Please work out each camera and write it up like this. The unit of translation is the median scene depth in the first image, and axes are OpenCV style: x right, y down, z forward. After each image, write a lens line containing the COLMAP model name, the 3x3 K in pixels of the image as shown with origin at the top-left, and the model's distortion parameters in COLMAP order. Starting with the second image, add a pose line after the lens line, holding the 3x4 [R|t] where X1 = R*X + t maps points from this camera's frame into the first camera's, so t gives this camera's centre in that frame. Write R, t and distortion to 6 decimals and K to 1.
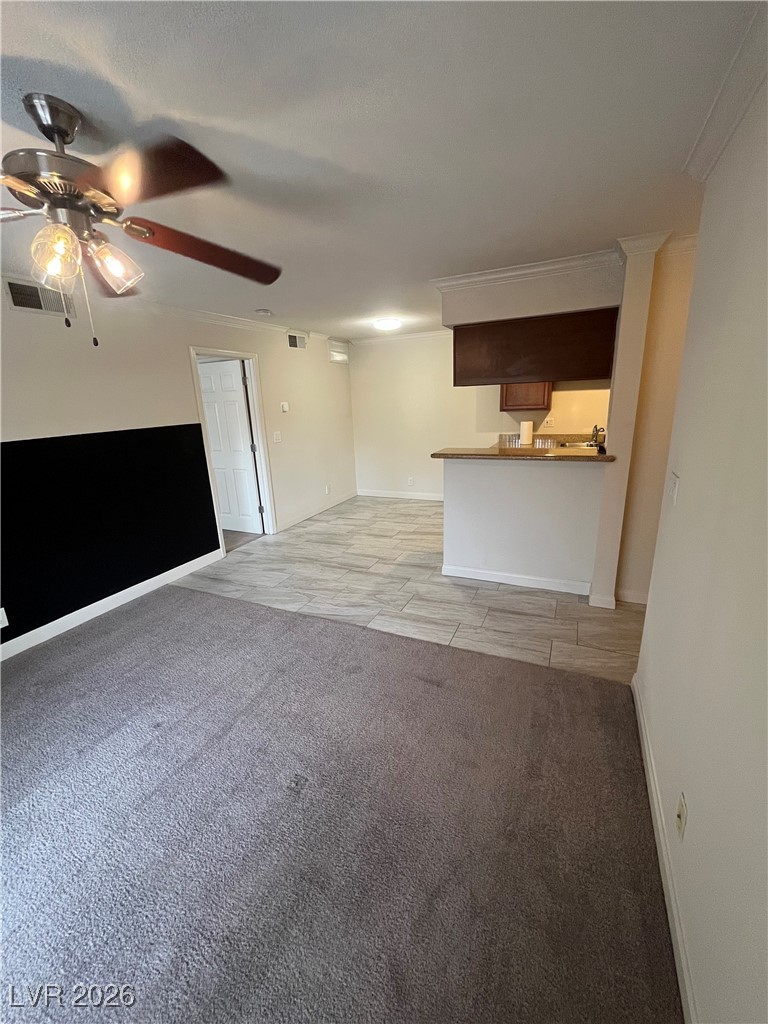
lens RADIAL K [[415.6, 0, 383.9], [0, 415.6, 509.8], [0, 0, 1]] dist [-0.002723, 0.000148]
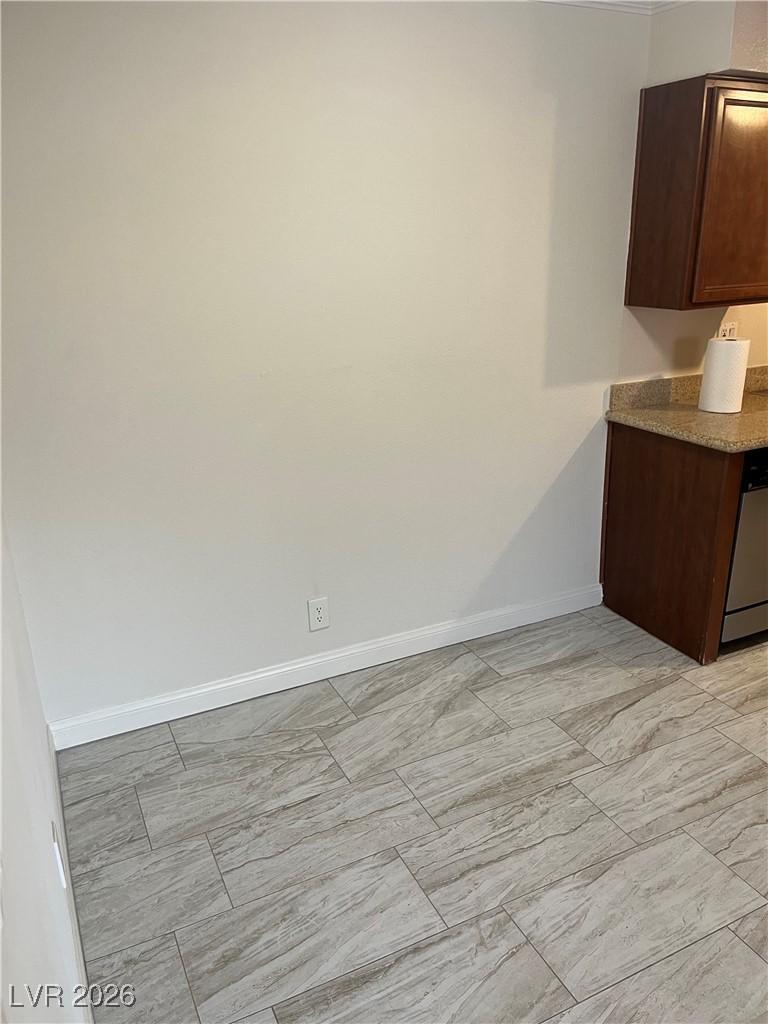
lens RADIAL K [[775.1, 0, 388.4], [0, 775.1, 520.0], [0, 0, 1]] dist [0.064955, -0.098418]
pose [[0.631577, -0.236325, 0.738418, -0.360216], [0.200142, 0.969828, 0.139202, -0.275300], [-0.749035, 0.059872, 0.659820, 1.048766]]
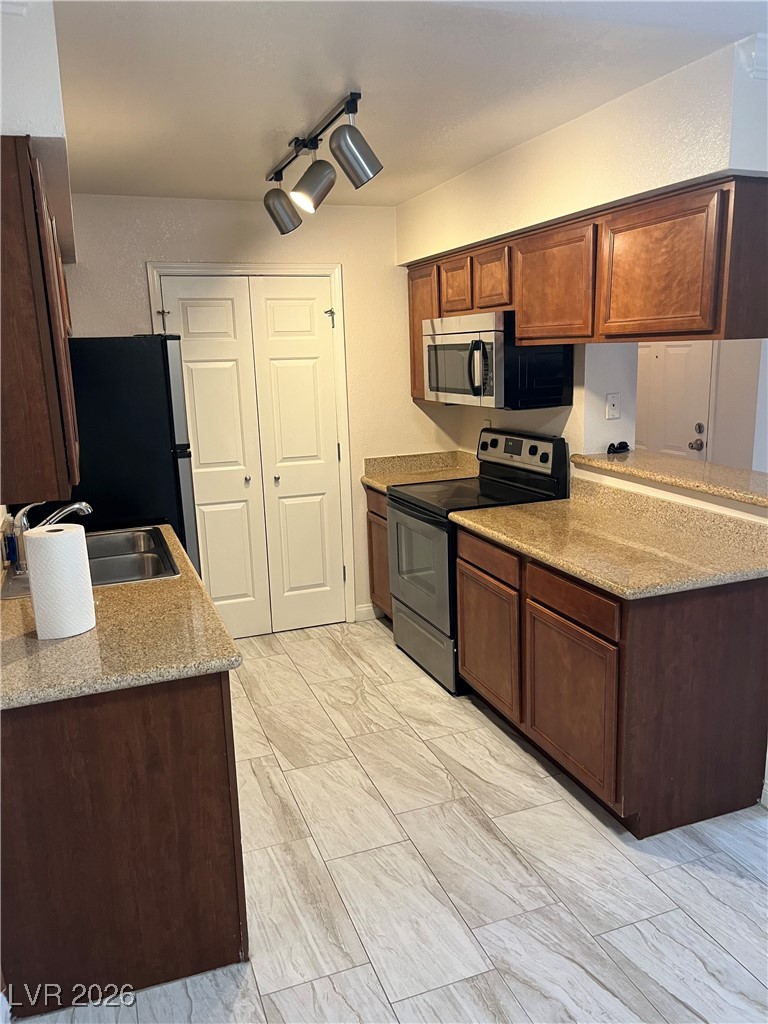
lens RADIAL K [[775.1, 0, 388.4], [0, 775.1, 520.0], [0, 0, 1]] dist [0.064955, -0.098418]
pose [[-0.715720, -0.089175, 0.692671, -0.062116], [0.239260, 0.900487, 0.363151, -0.410211], [-0.656125, 0.425643, -0.623160, 1.459239]]
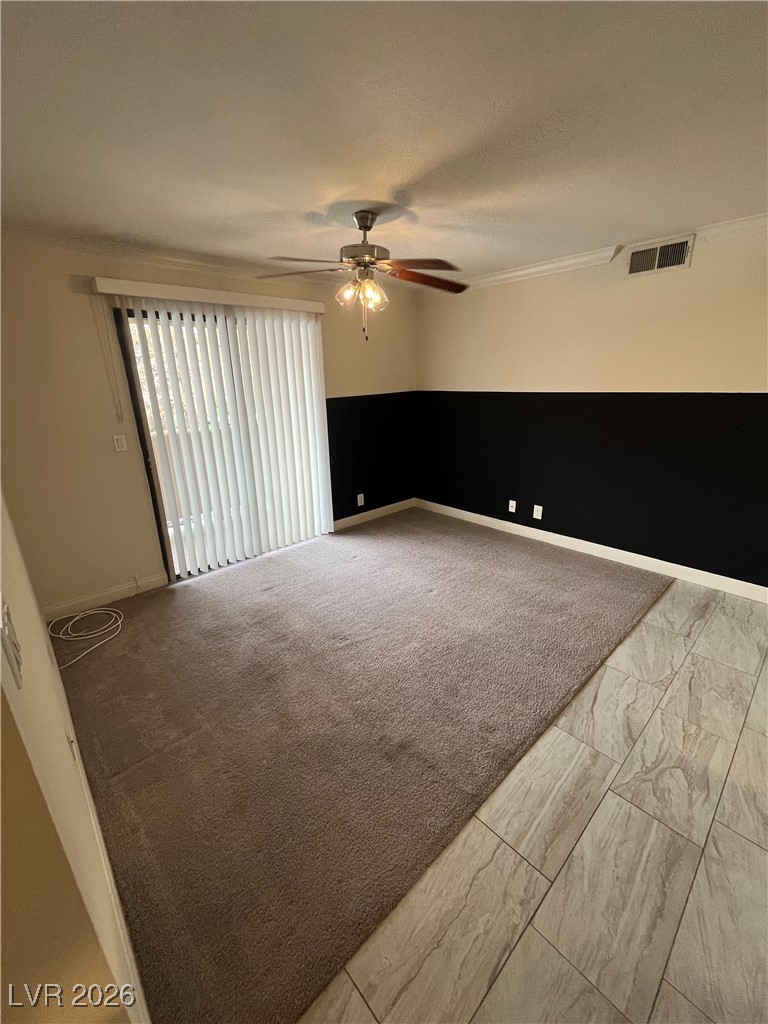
lens RADIAL K [[415.6, 0, 383.9], [0, 415.6, 509.8], [0, 0, 1]] dist [-0.002723, 0.000148]
pose [[-0.378066, 0.328894, -0.865387, 0.361678], [-0.201463, 0.883136, 0.423654, -0.169372], [0.903592, 0.334513, -0.267624, 0.583204]]
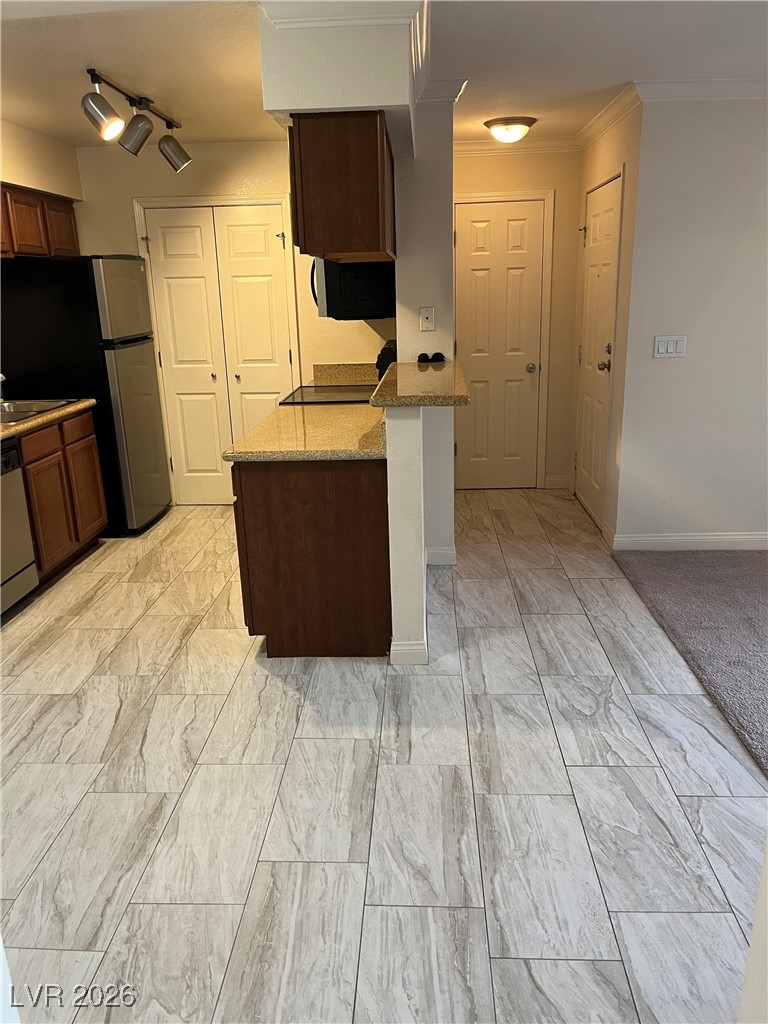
lens RADIAL K [[780.2, 0, 379.8], [0, 780.2, 514.7], [0, 0, 1]] dist [0.035109, -0.005751]
pose [[-0.369908, -0.211648, 0.904640, -0.531472], [0.283794, 0.901427, 0.326940, -0.262789], [-0.884663, 0.377669, -0.273380, 1.104597]]
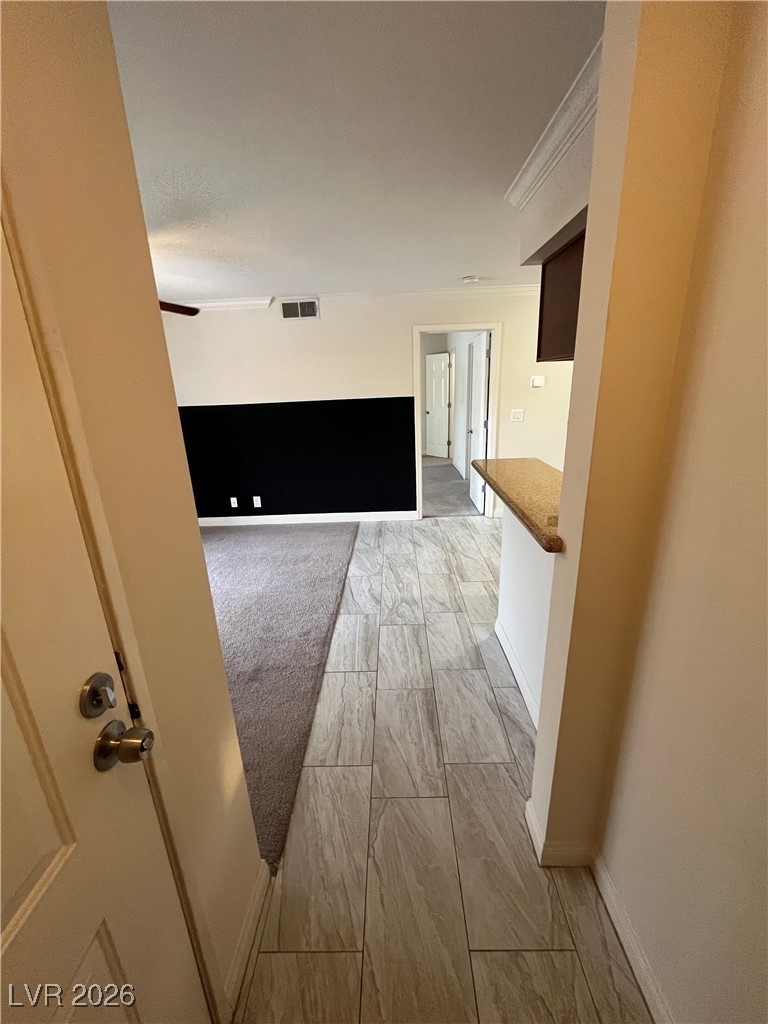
lens RADIAL K [[415.6, 0, 383.9], [0, 415.6, 509.8], [0, 0, 1]] dist [-0.002723, 0.000148]
pose [[0.405029, 0.293409, -0.865946, 0.561344], [-0.217432, 0.950849, 0.220478, -0.142778], [0.888074, 0.098984, 0.448918, 0.442710]]
